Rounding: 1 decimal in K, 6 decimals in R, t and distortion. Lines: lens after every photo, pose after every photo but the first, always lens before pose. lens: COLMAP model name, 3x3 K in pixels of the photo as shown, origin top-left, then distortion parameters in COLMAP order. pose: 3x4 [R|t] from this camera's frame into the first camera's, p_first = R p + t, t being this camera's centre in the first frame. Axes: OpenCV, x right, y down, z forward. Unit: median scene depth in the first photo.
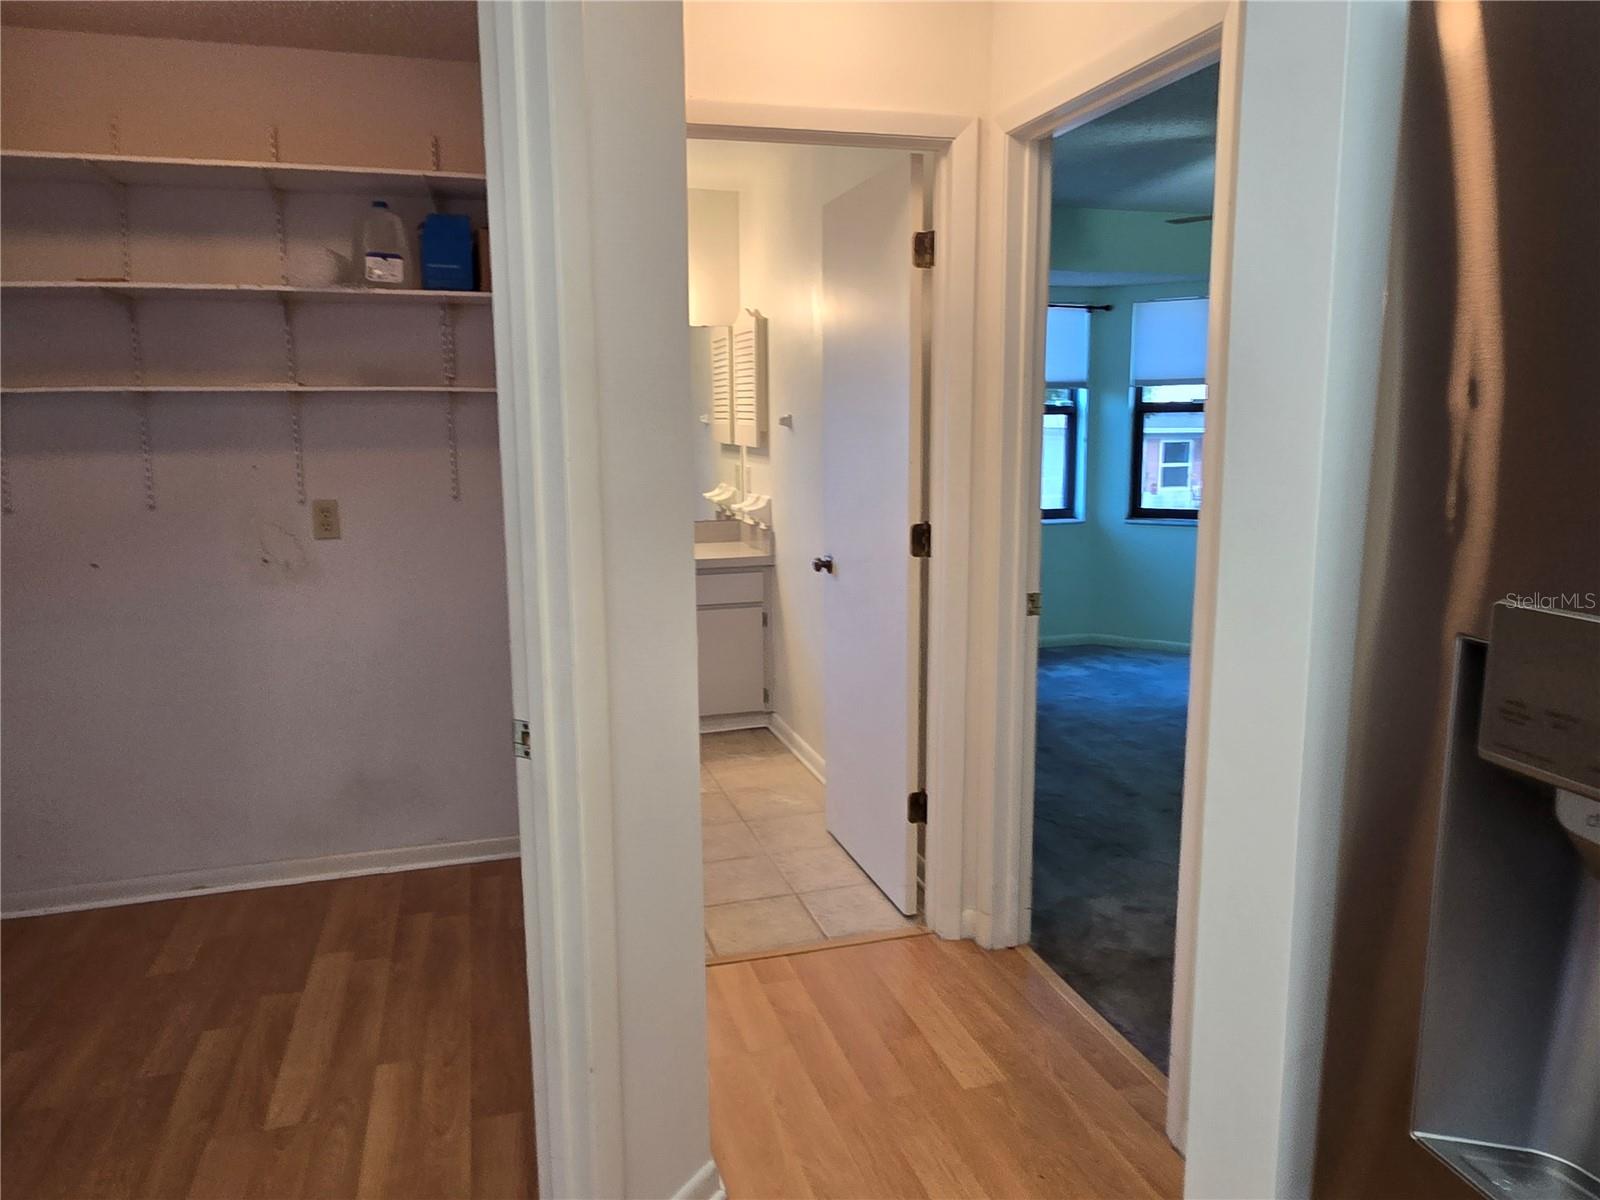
lens RADIAL K [[1082.6, 0, 788.3], [0, 1082.6, 596.3], [0, 0, 1]] dist [-0.000134, -0.000531]
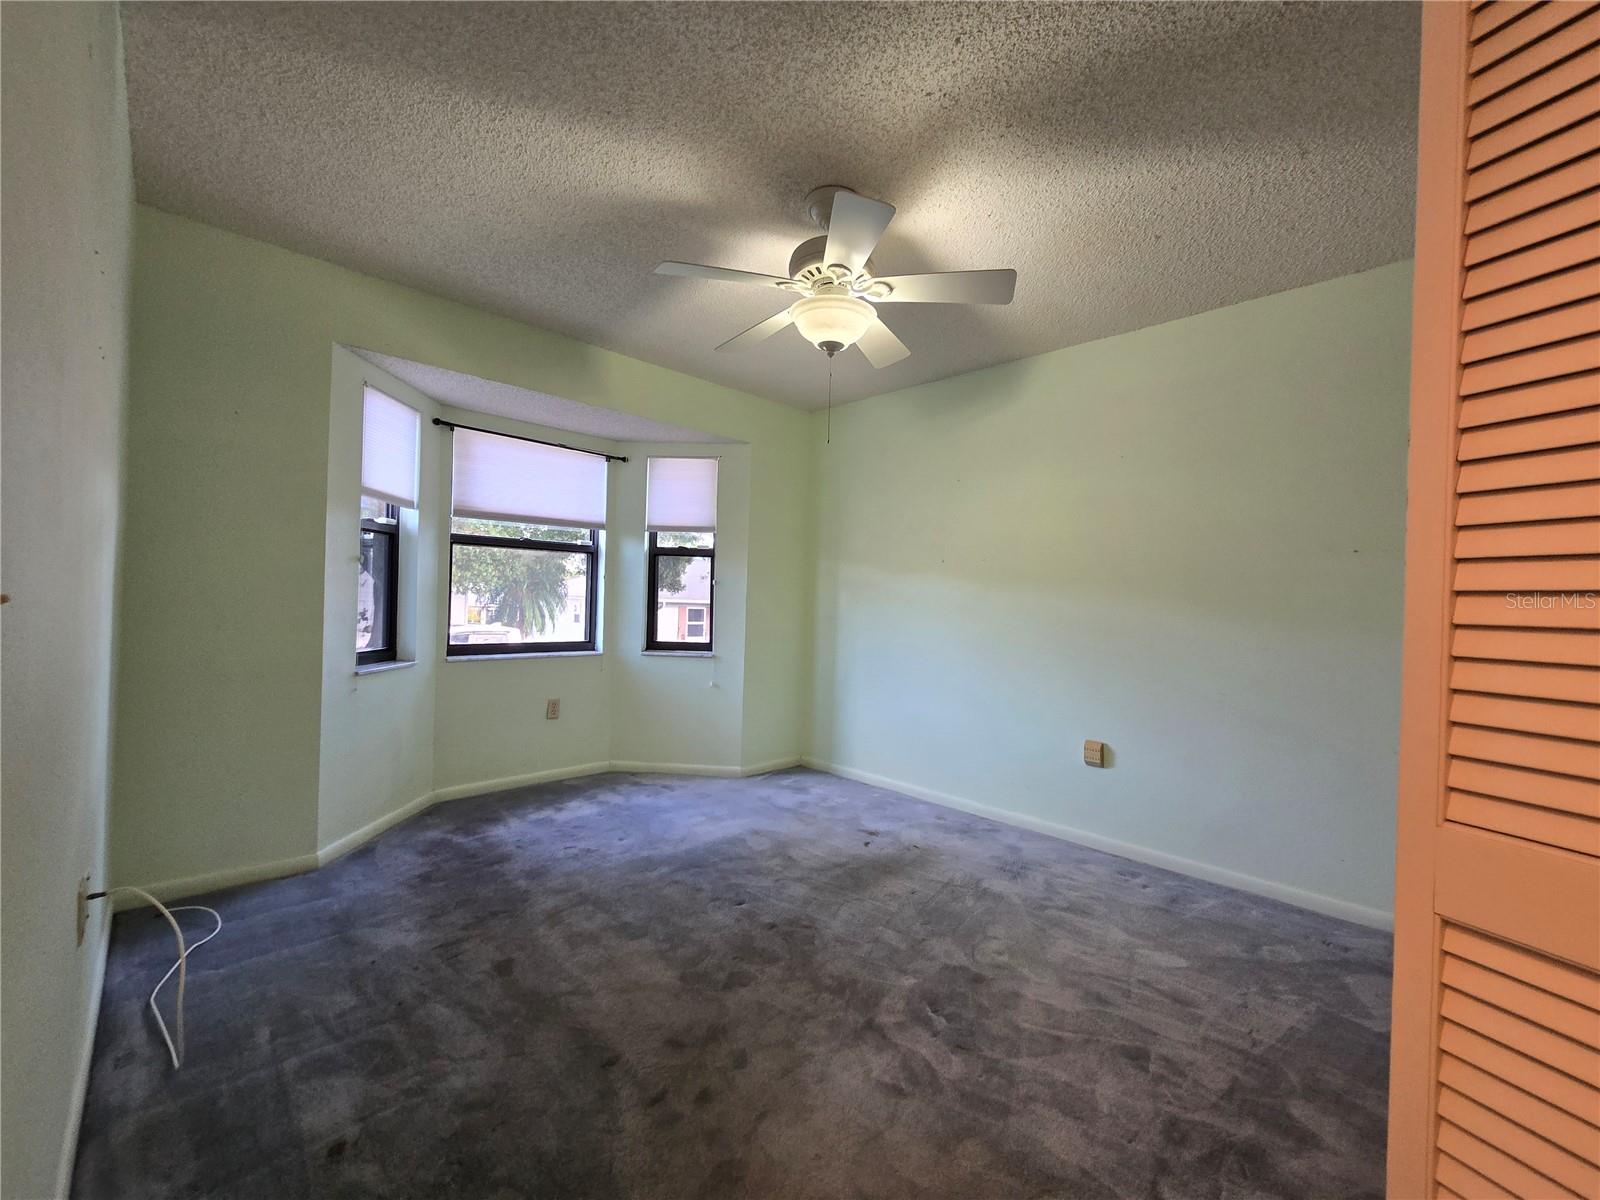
lens RADIAL K [[658.3, 0, 799.2], [0, 658.3, 591.2], [0, 0, 1]] dist [0.000393, 0.000137]
pose [[0.880048, 0.041492, 0.473069, 0.136911], [0.041427, 0.985670, -0.163517, -0.016325], [-0.473074, 0.163501, 0.865718, 0.348616]]
